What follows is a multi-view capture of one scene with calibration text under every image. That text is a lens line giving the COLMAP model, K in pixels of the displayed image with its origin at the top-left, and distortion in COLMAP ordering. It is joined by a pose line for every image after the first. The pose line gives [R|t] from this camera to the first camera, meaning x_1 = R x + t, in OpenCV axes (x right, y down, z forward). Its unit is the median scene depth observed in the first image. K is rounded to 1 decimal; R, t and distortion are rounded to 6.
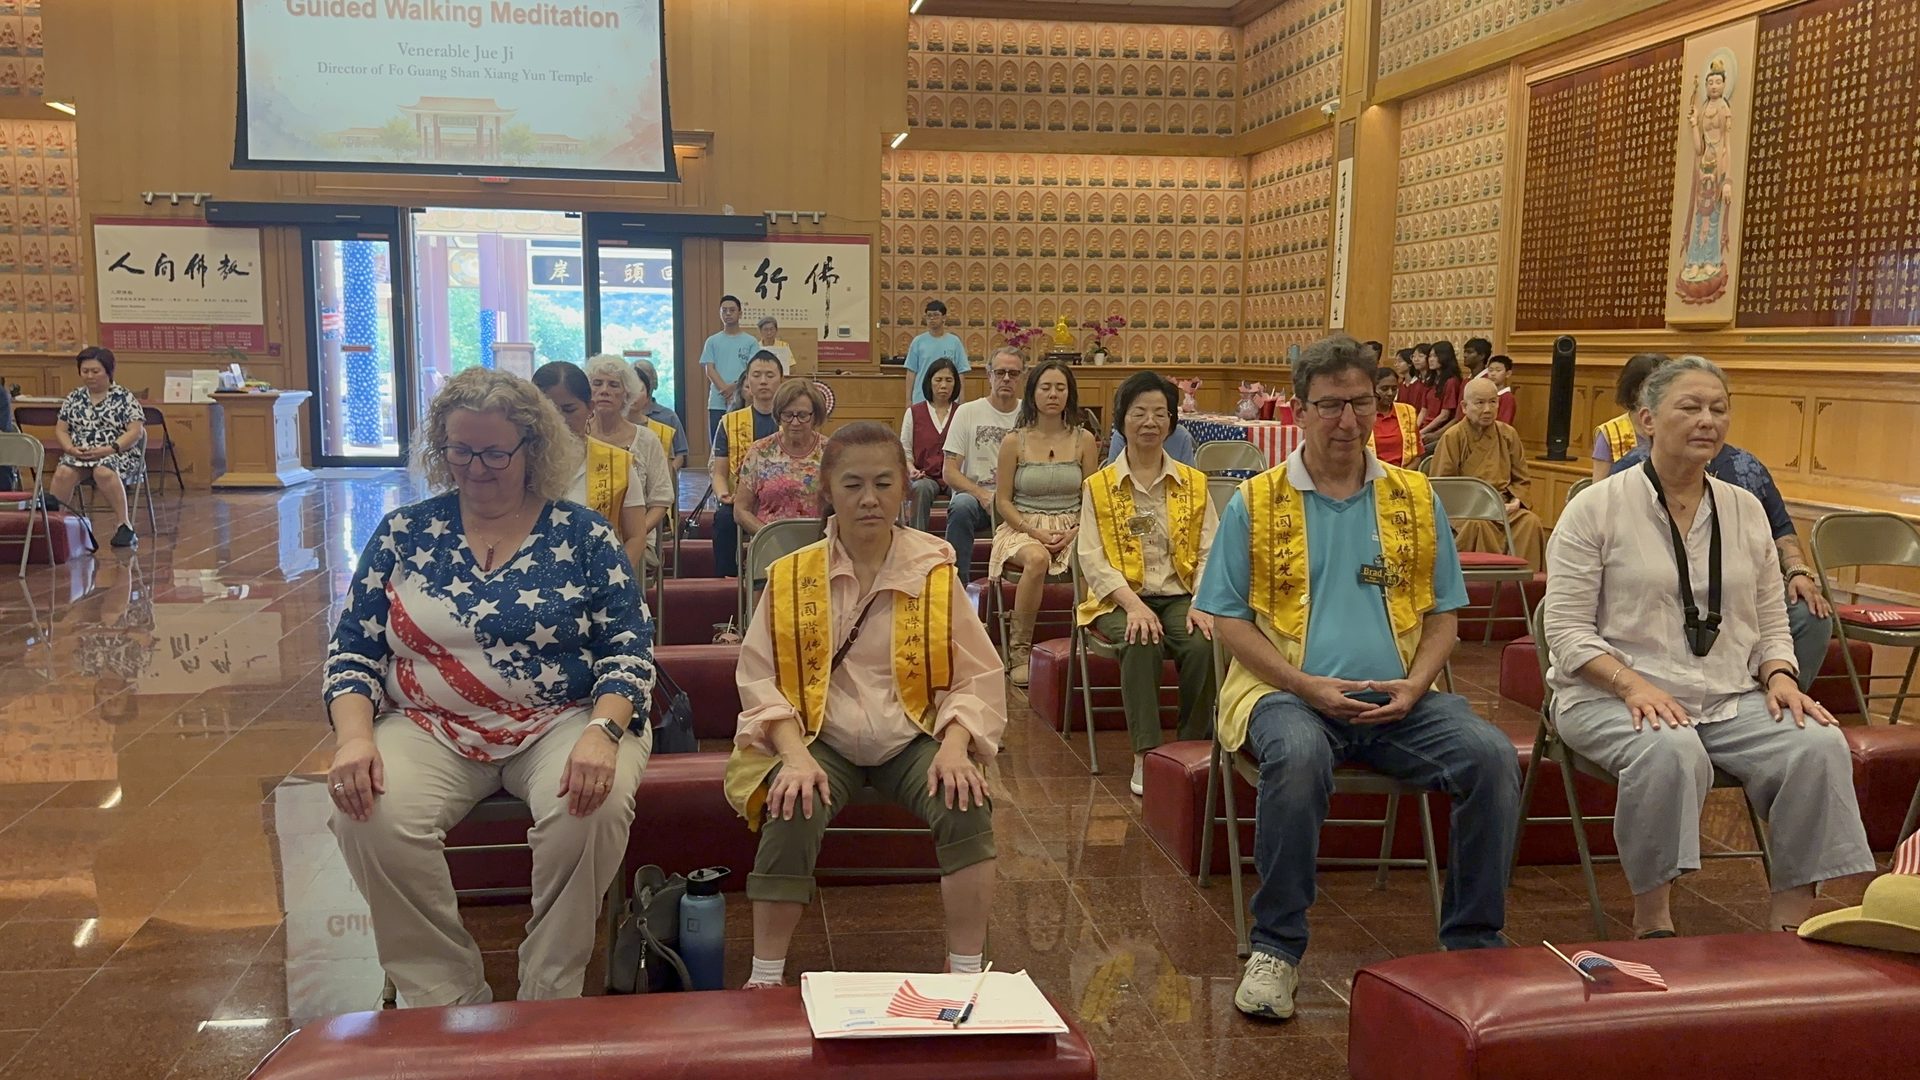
lens RADIAL K [[1588.1, 0, 960.0], [0, 1588.1, 540.0], [0, 0, 1]] dist [0.166000, -0.280046]
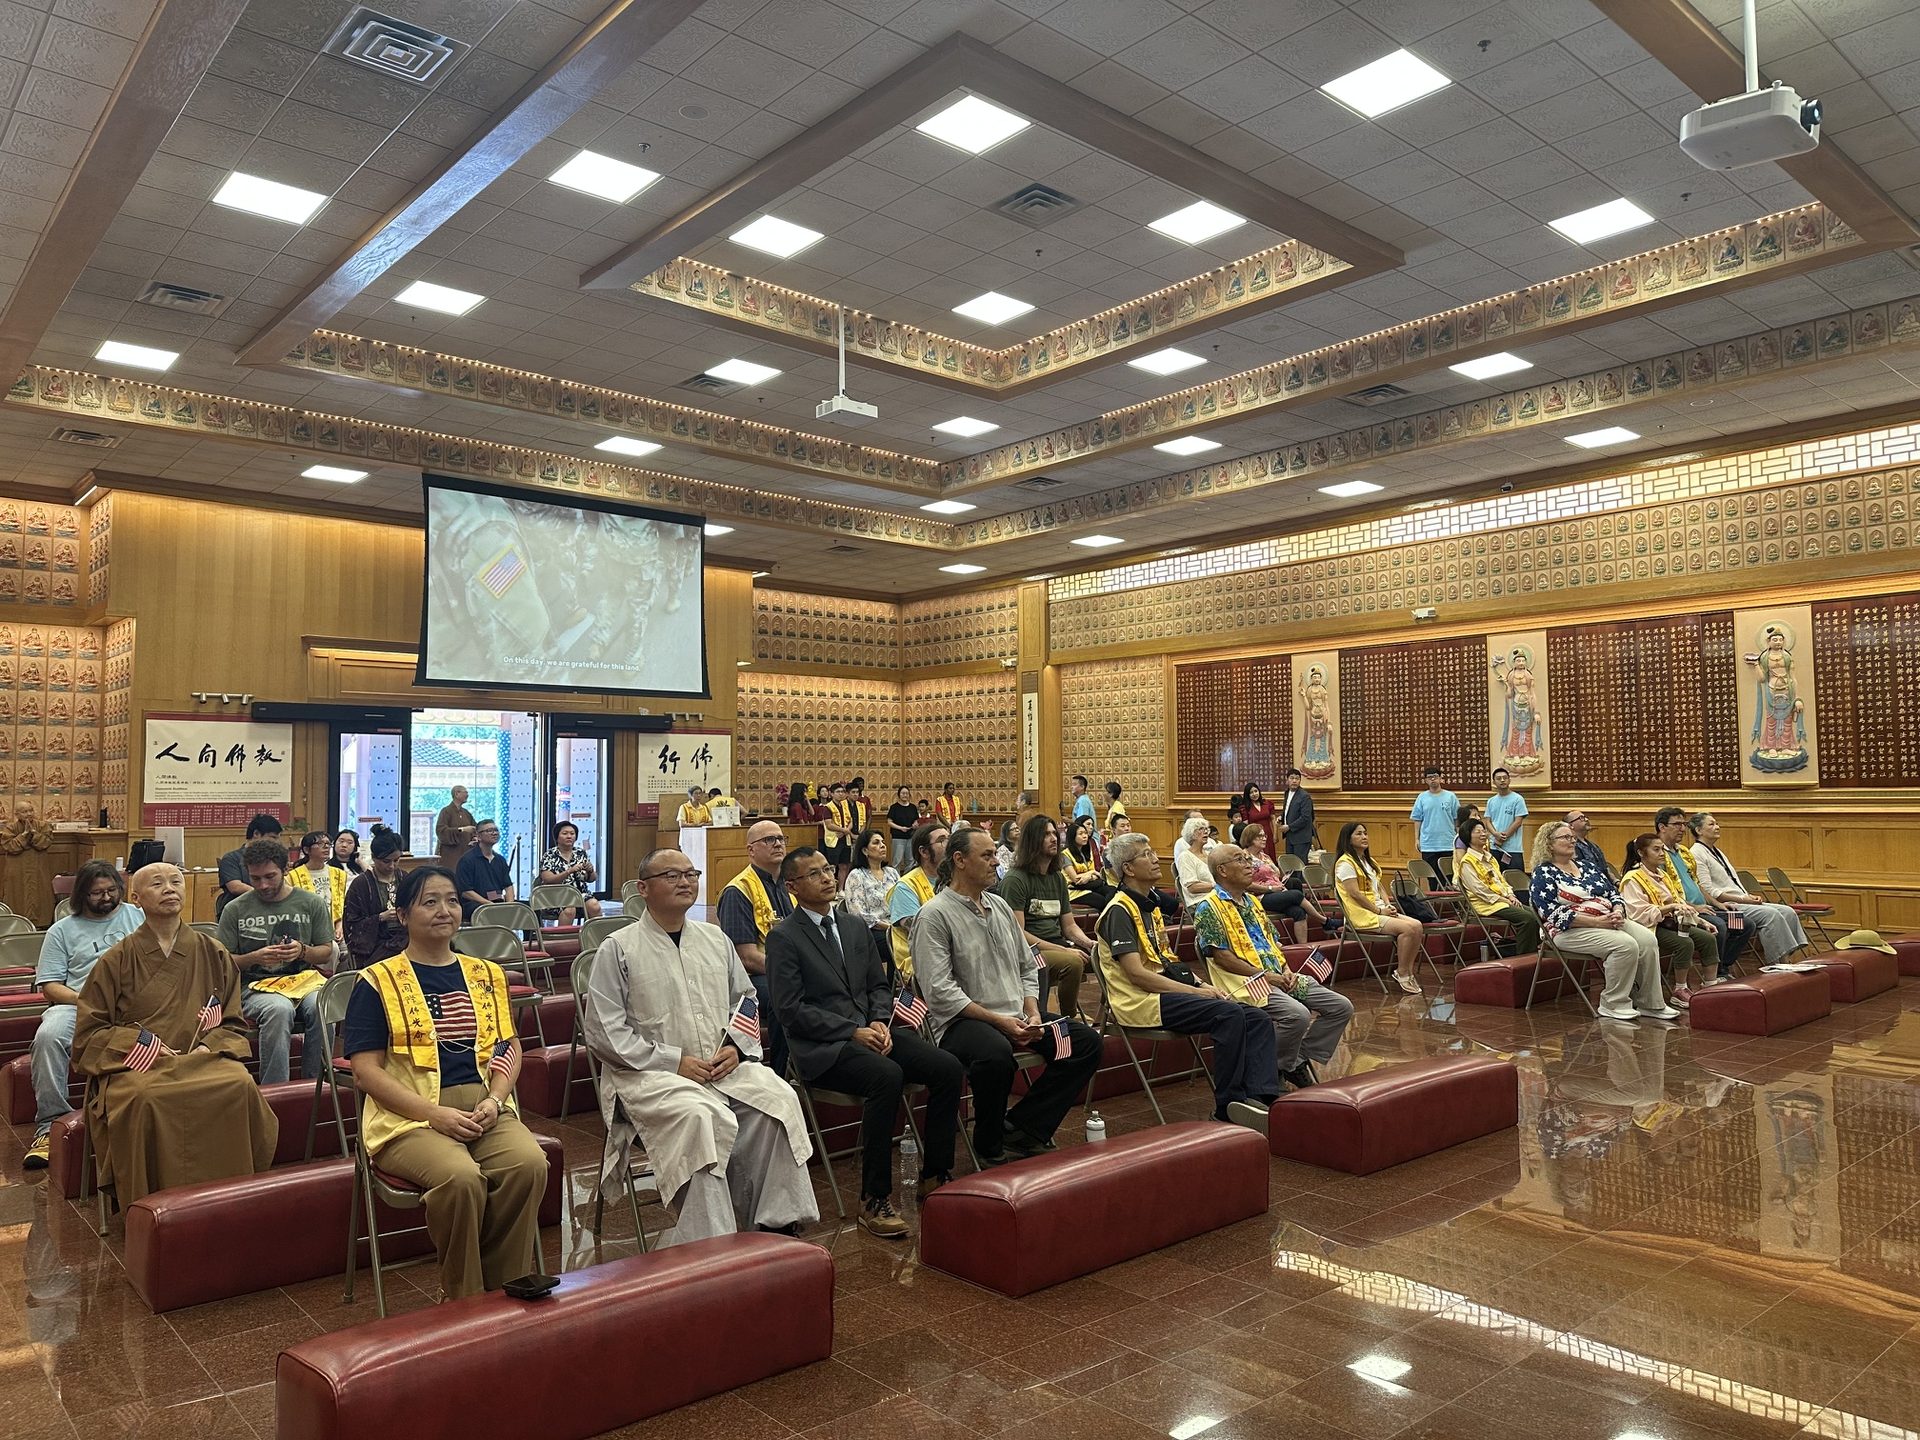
lens RADIAL K [[1320.5, 0, 960.5], [0, 1320.5, 699.9], [0, 0, 1]] dist [0.052560, -0.058828]
pose [[0.823031, 0.023596, 0.567507, -0.591527], [0.083914, 0.983122, -0.162575, -0.004316], [-0.561764, 0.181426, 0.807159, -0.094907]]
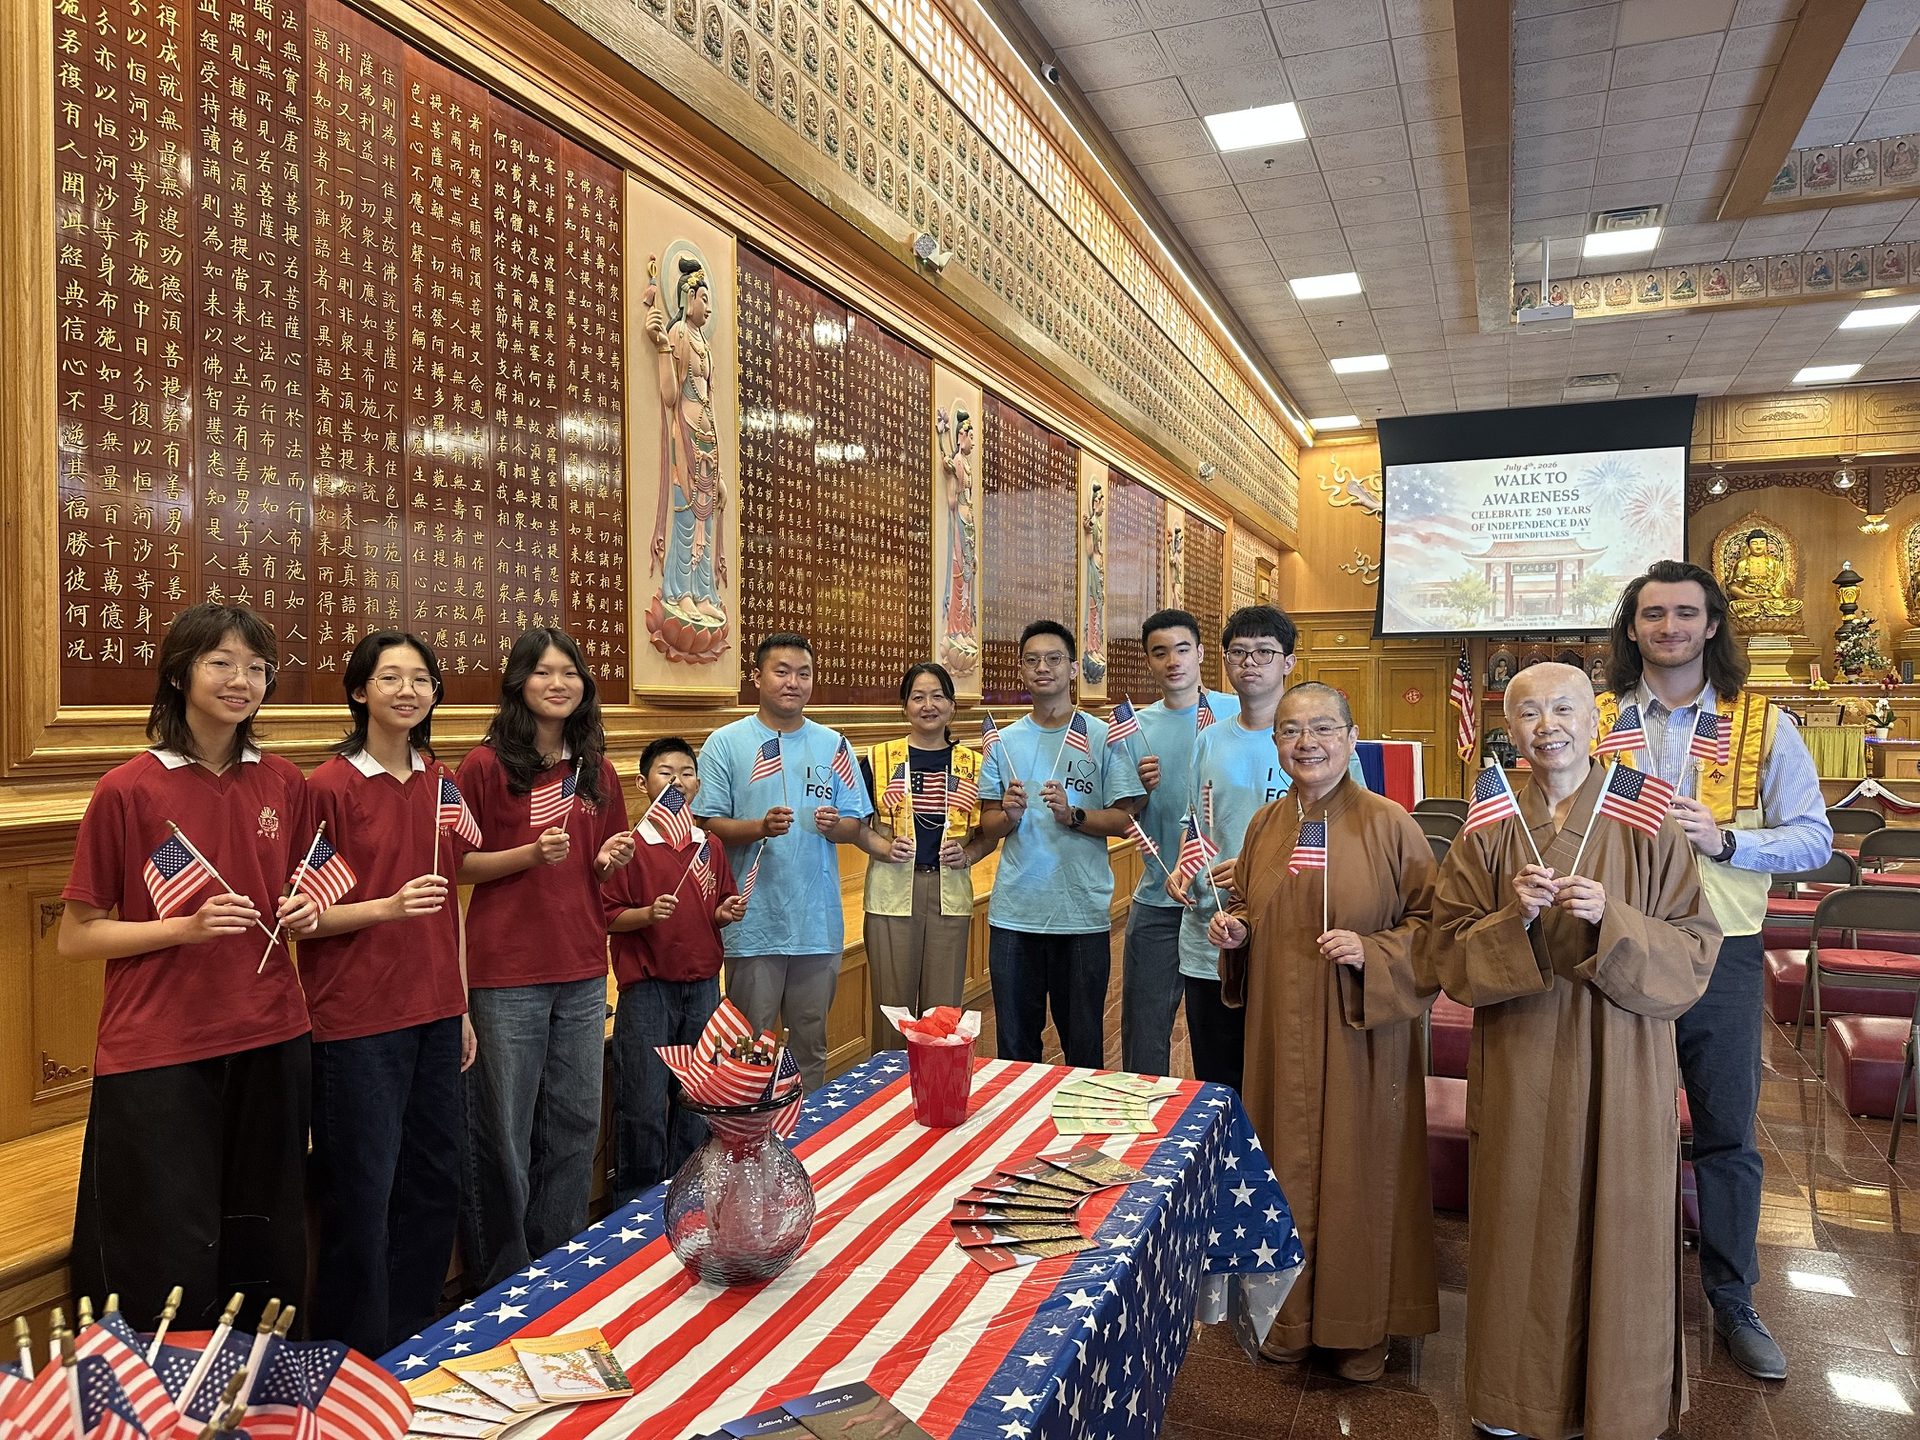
lens RADIAL K [[1318.1, 0, 979.0], [0, 1318.1, 720.4], [0, 0, 1]] dist [0.070537, -0.095347]
pose [[-0.854680, -0.022091, 0.518685, 0.075917], [0.046659, 0.991782, 0.119124, -0.116315], [-0.517054, 0.126015, -0.846626, 0.888493]]
